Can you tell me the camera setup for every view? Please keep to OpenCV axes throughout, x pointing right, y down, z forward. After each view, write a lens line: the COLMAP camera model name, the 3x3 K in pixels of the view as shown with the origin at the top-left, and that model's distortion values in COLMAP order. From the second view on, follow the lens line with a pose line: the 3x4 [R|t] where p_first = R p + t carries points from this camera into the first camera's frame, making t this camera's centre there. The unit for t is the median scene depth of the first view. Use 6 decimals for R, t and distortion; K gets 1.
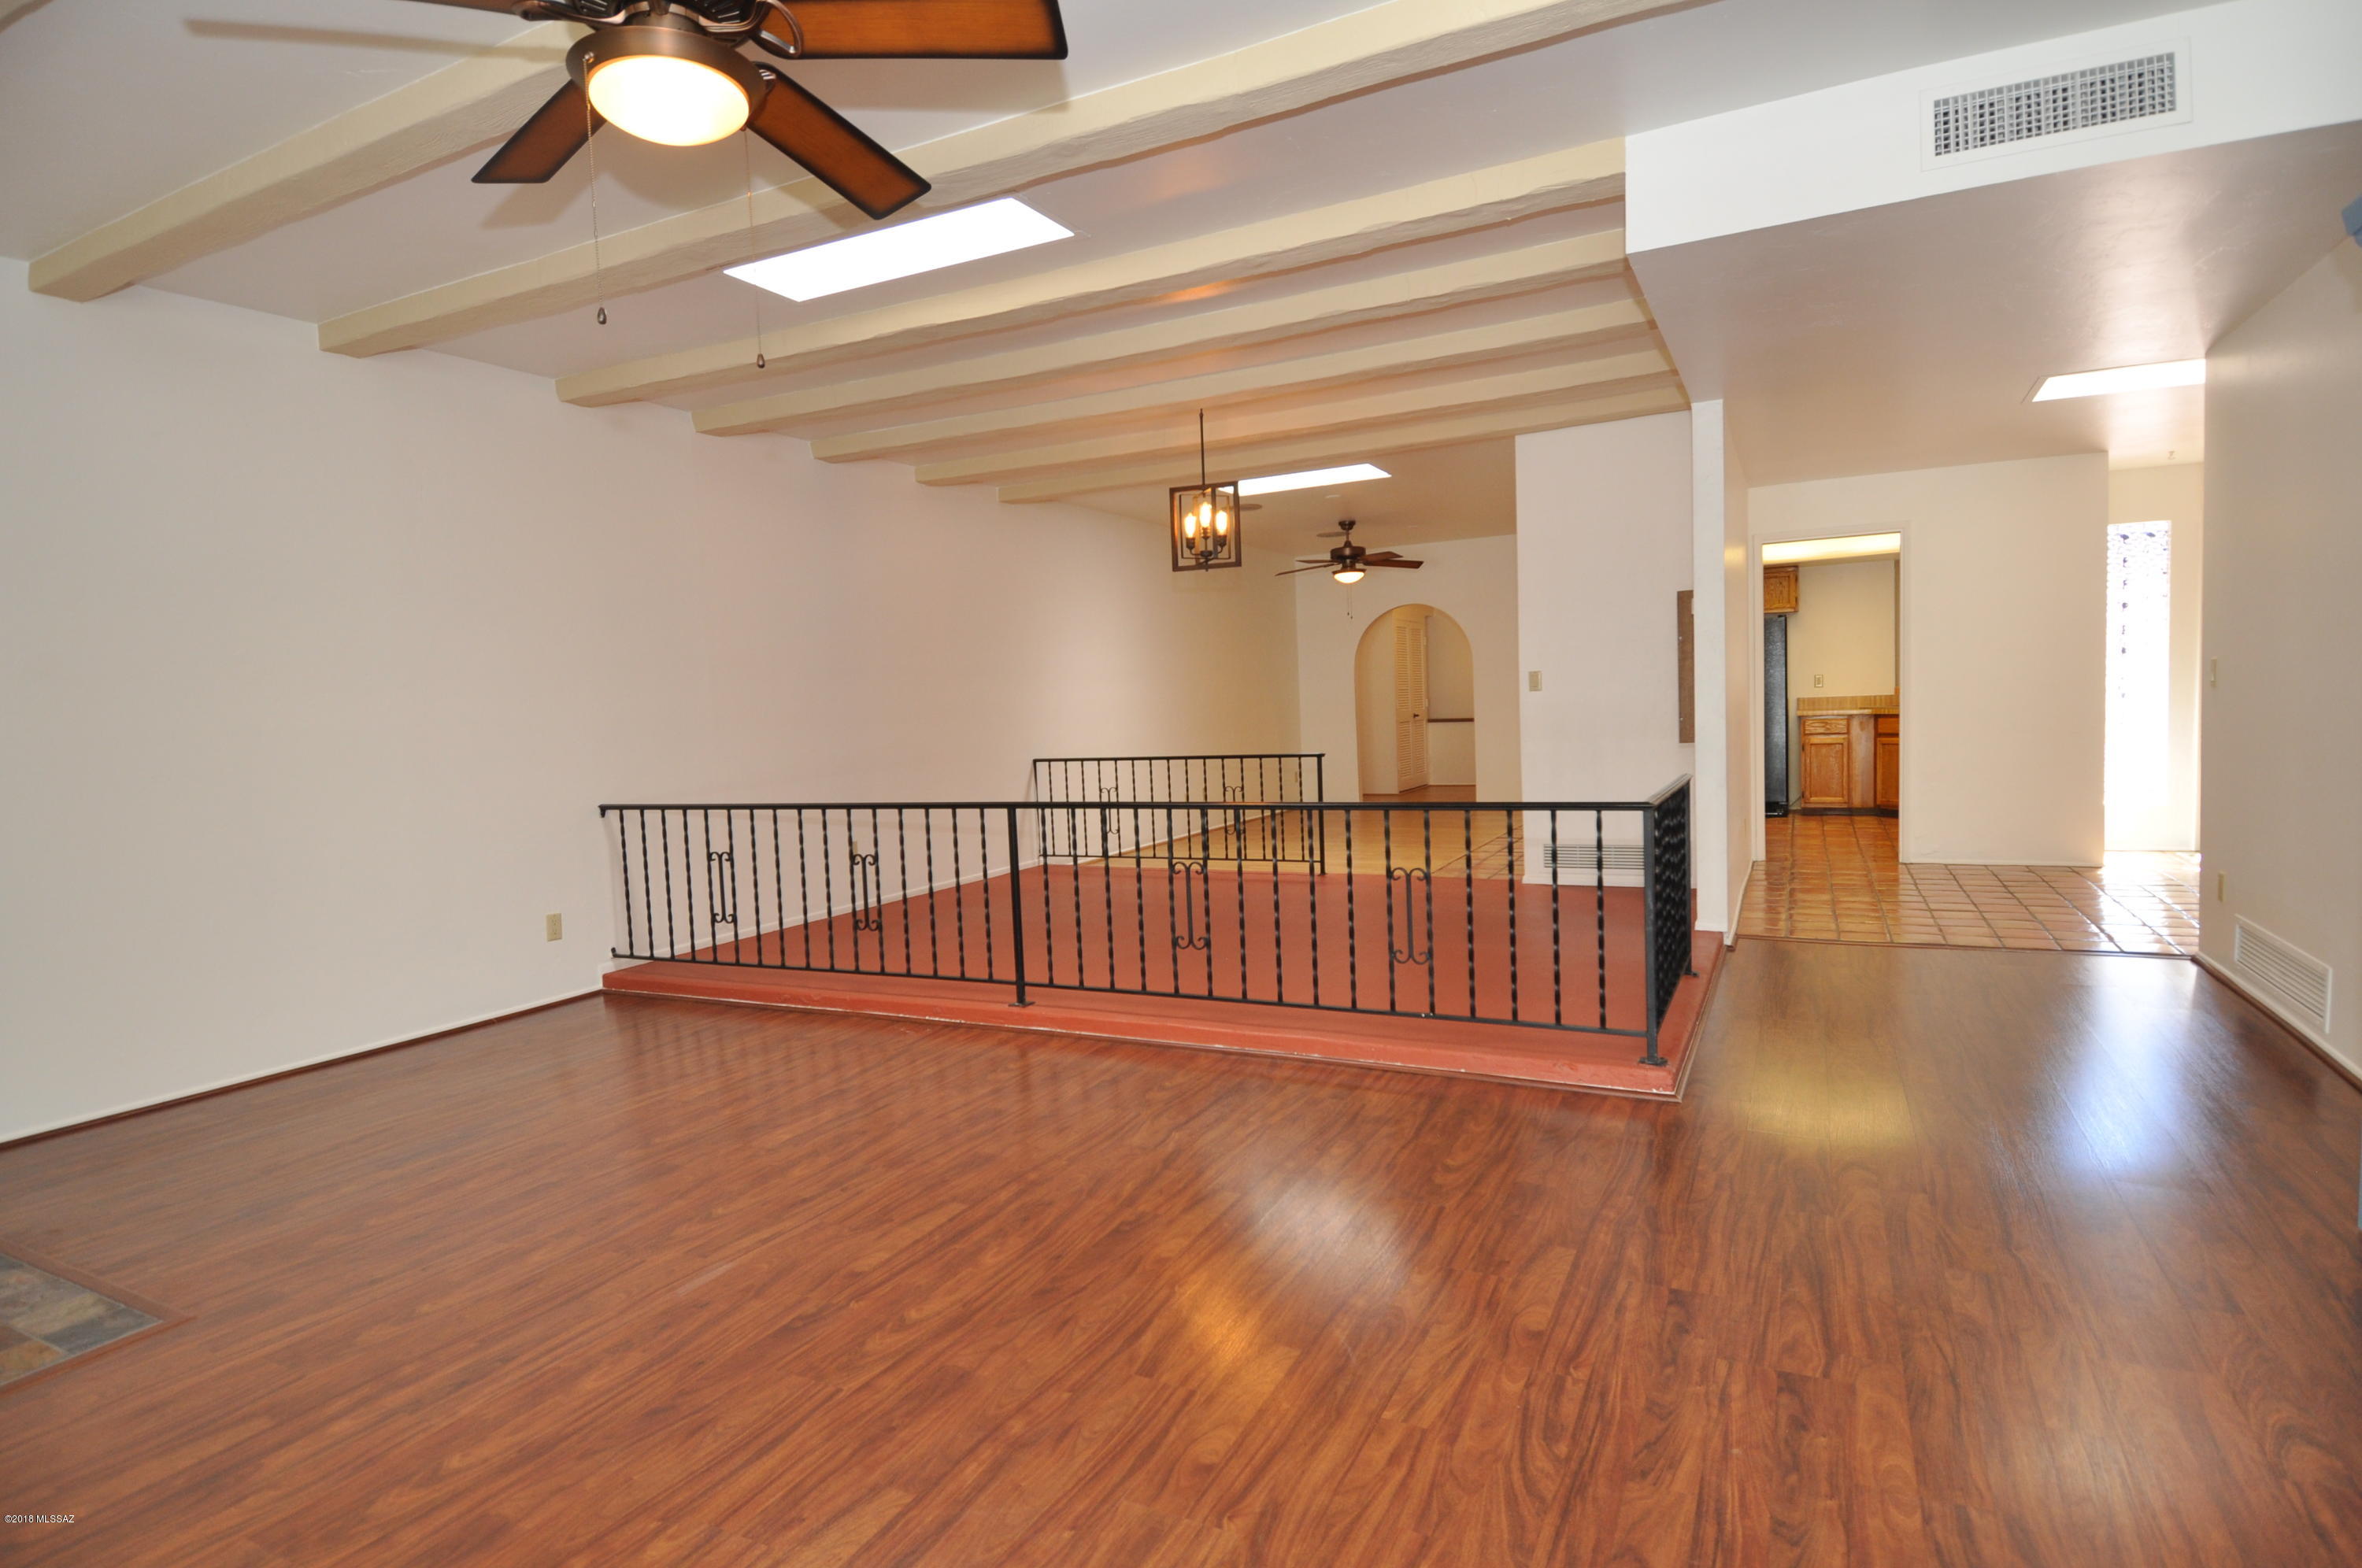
lens RADIAL K [[1222.9, 0, 1193.0], [0, 1222.9, 791.3], [0, 0, 1]] dist [0.021939, -0.036051]
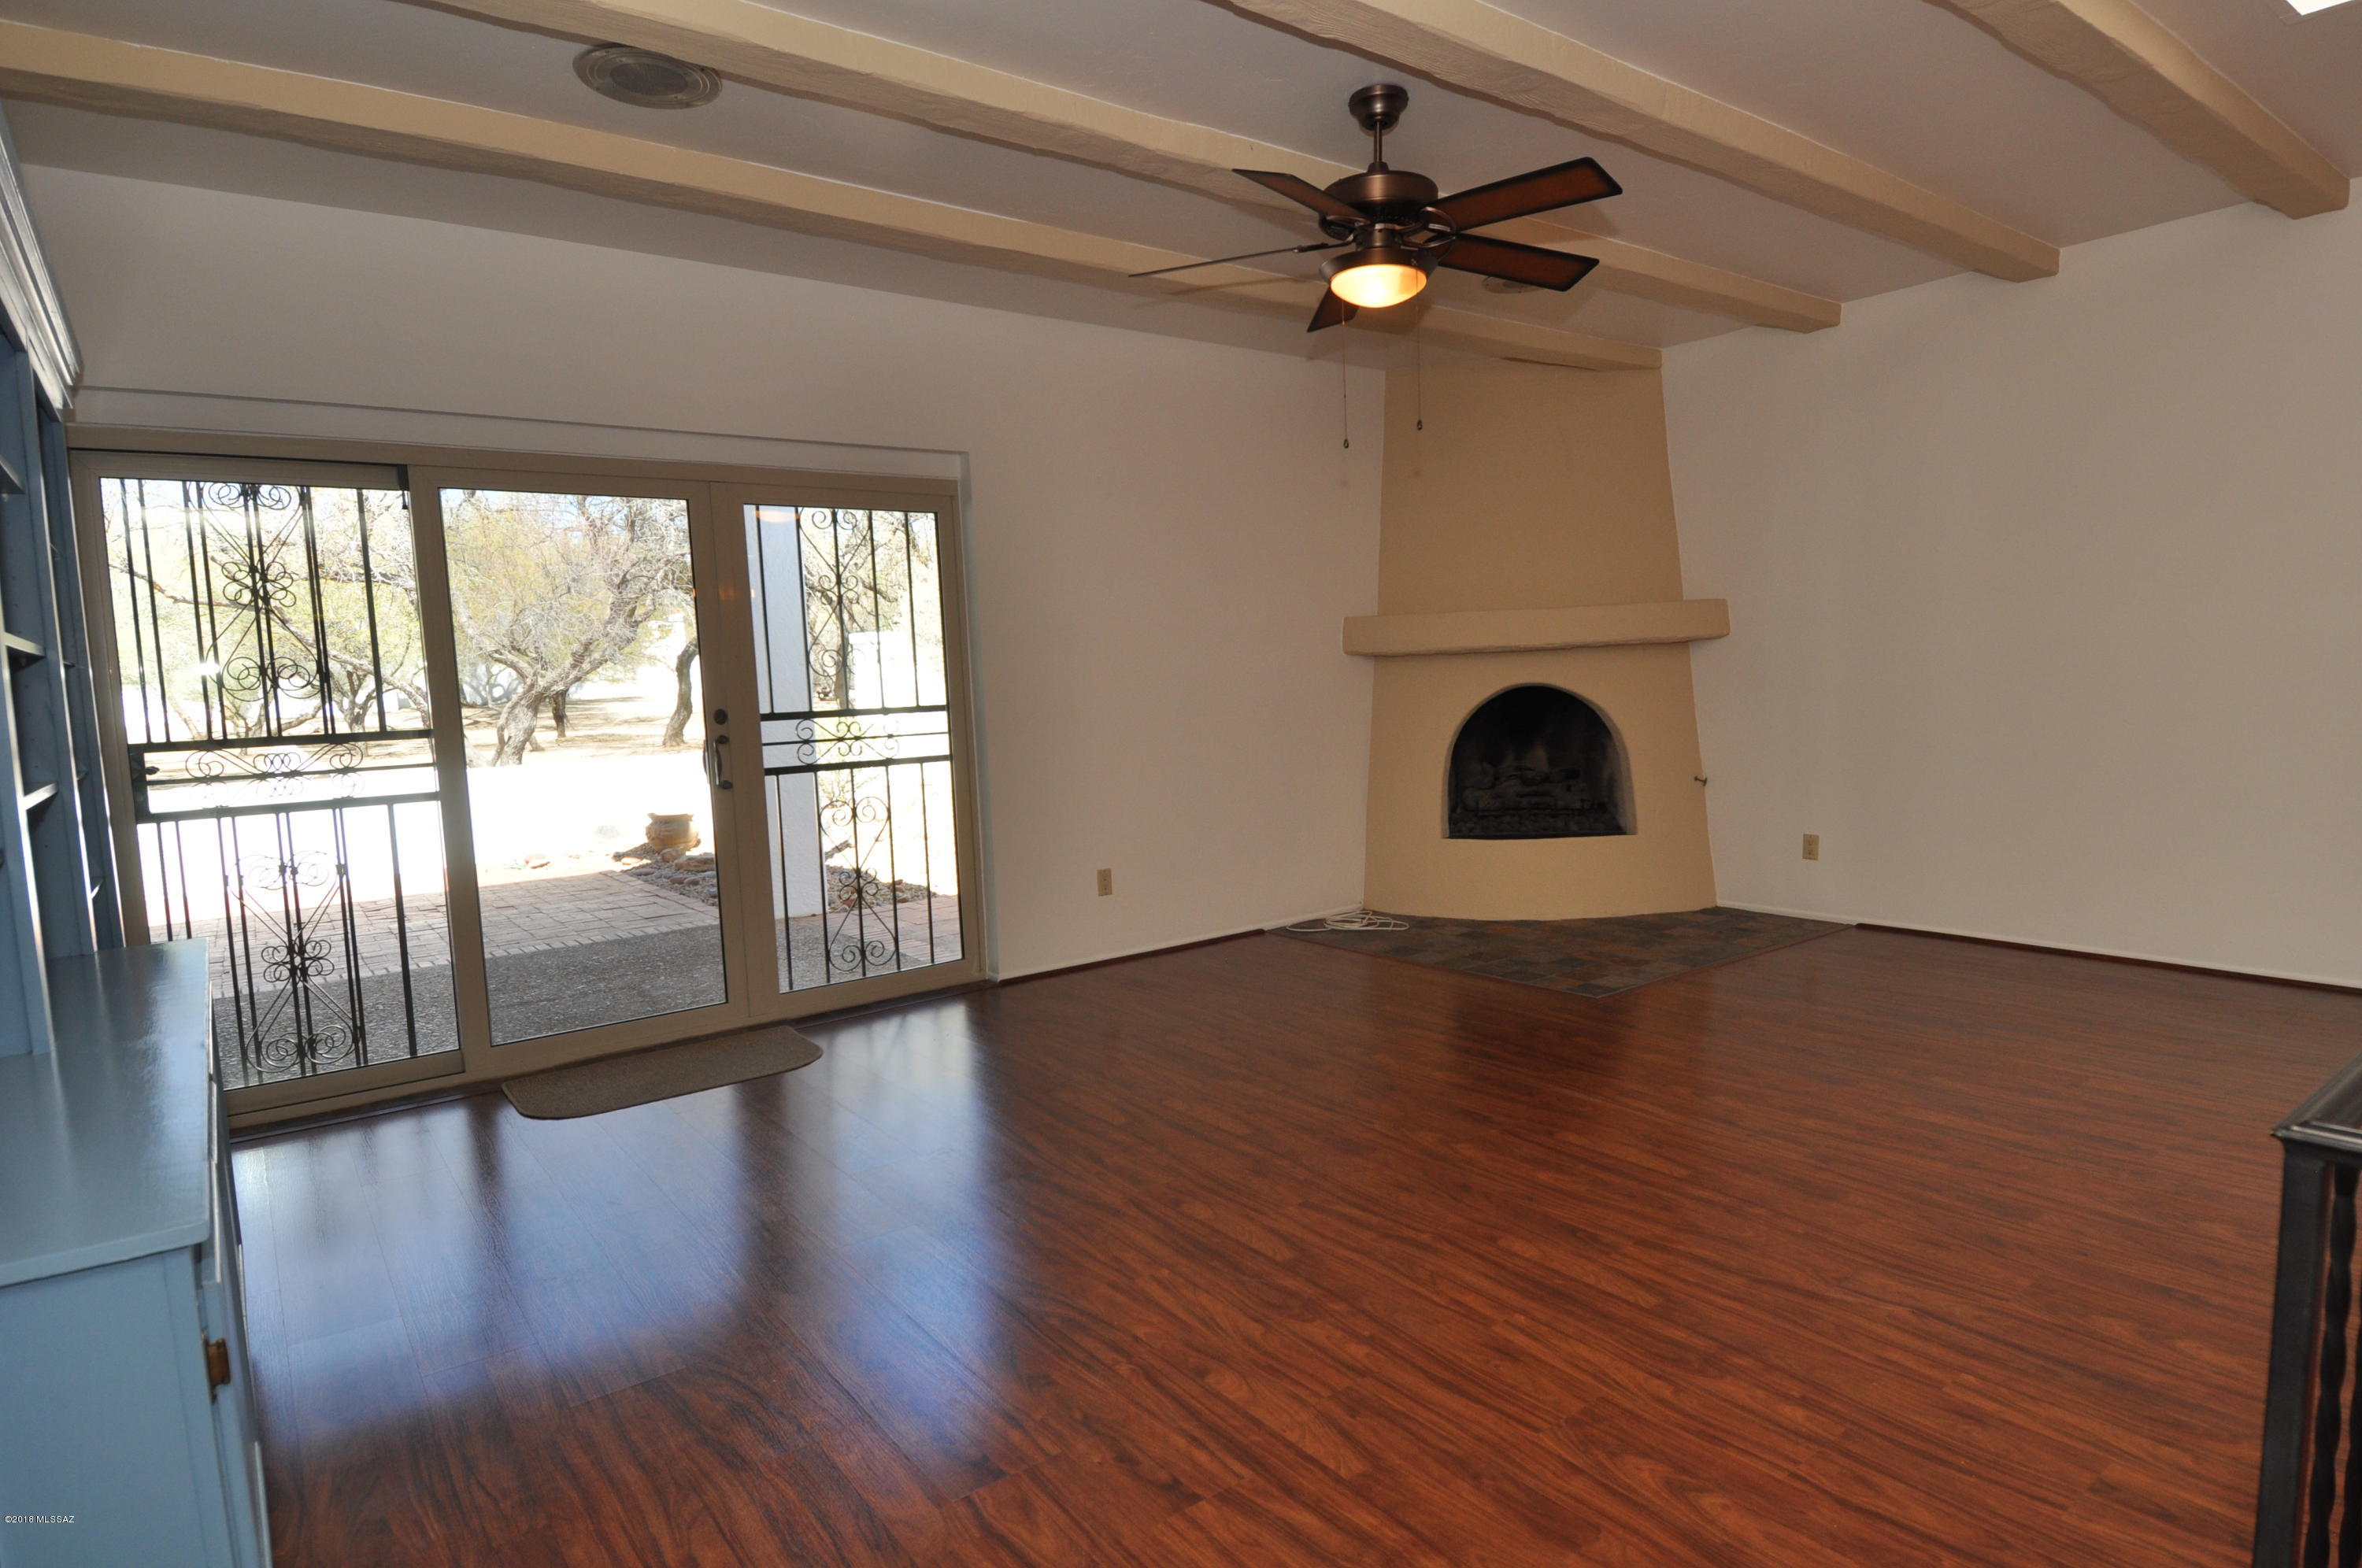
lens RADIAL K [[1261.4, 0, 1179.5], [0, 1261.4, 796.1], [0, 0, 1]] dist [-0.000231, -0.000746]
pose [[-0.446874, 0.146031, -0.882598, 1.022138], [-0.010473, 0.985665, 0.168386, -0.152484], [0.894536, 0.084491, -0.438939, 1.297648]]
